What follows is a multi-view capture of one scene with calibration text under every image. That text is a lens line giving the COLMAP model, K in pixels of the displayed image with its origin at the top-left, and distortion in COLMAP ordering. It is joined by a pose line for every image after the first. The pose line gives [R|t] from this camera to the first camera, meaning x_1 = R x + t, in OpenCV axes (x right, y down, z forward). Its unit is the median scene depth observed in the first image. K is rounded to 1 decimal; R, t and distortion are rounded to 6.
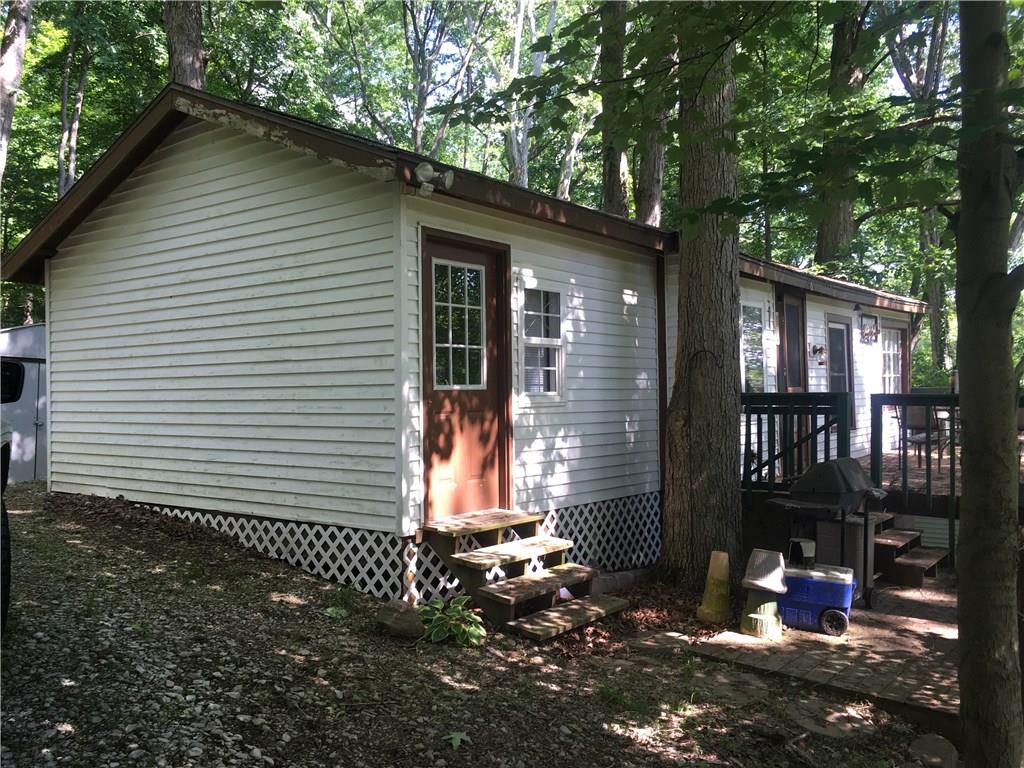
lens RADIAL K [[870.7, 0, 511.2], [0, 870.7, 387.5], [0, 0, 1]] dist [0.088546, 0.001808]
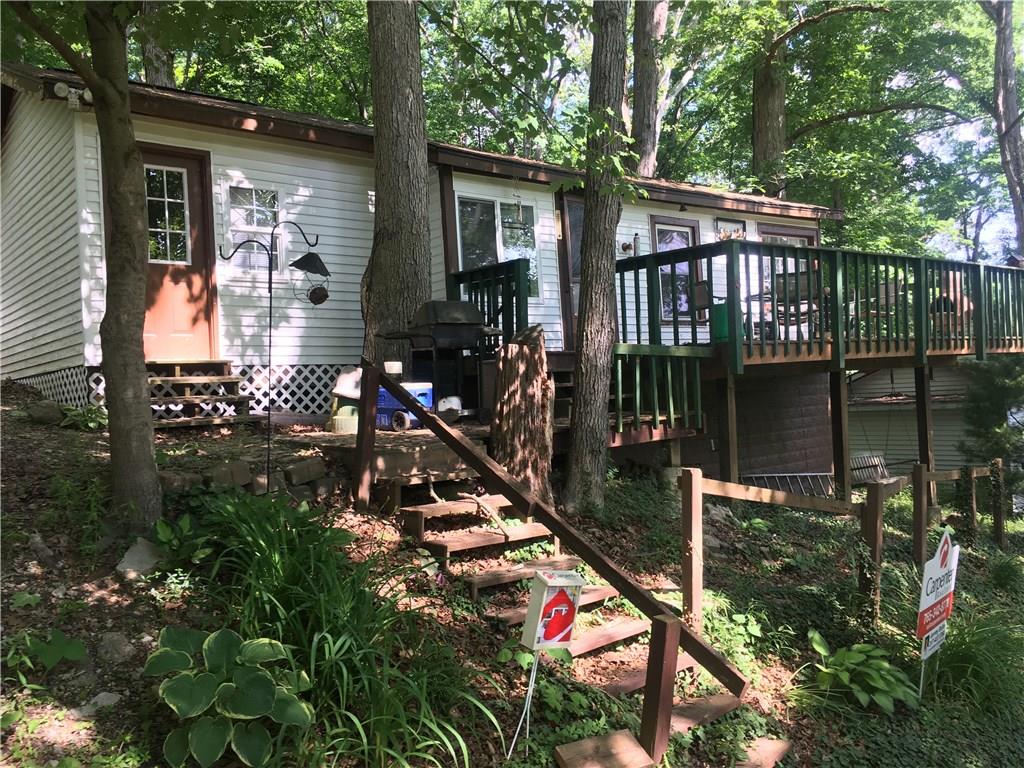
lens RADIAL K [[870.7, 0, 512.2], [0, 870.7, 384.5], [0, 0, 1]] dist [0.088546, 0.001808]
pose [[0.974518, -0.041255, -0.220482, 0.674562], [0.042522, 0.999095, 0.001001, 0.186566], [0.220241, -0.010350, 0.975391, -0.150664]]
